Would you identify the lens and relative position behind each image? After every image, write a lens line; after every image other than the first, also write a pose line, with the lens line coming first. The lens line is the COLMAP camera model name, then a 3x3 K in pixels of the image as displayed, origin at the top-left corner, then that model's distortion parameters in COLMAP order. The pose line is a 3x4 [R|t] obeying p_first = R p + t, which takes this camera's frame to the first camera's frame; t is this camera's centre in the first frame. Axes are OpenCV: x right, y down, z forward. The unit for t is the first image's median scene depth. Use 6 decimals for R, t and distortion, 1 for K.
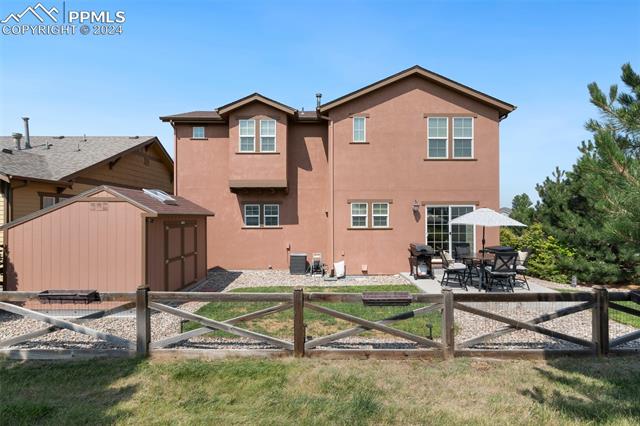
lens RADIAL K [[299.9, 0, 325.6], [0, 299.9, 218.1], [0, 0, 1]] dist [-0.005334, 0.003141]
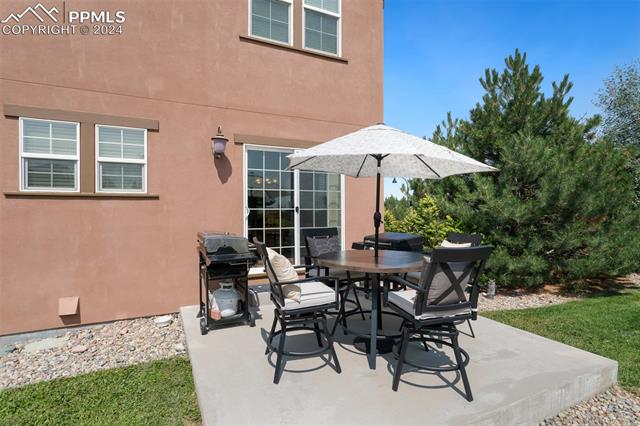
lens RADIAL K [[341.8, 0, 324.5], [0, 341.8, 209.5], [0, 0, 1]] dist [0.000748, 0.000101]
pose [[0.897523, 0.002990, 0.440958, 0.221857], [-0.002415, 0.999995, -0.001866, 0.052266], [-0.440961, 0.000610, 0.897526, 0.507419]]
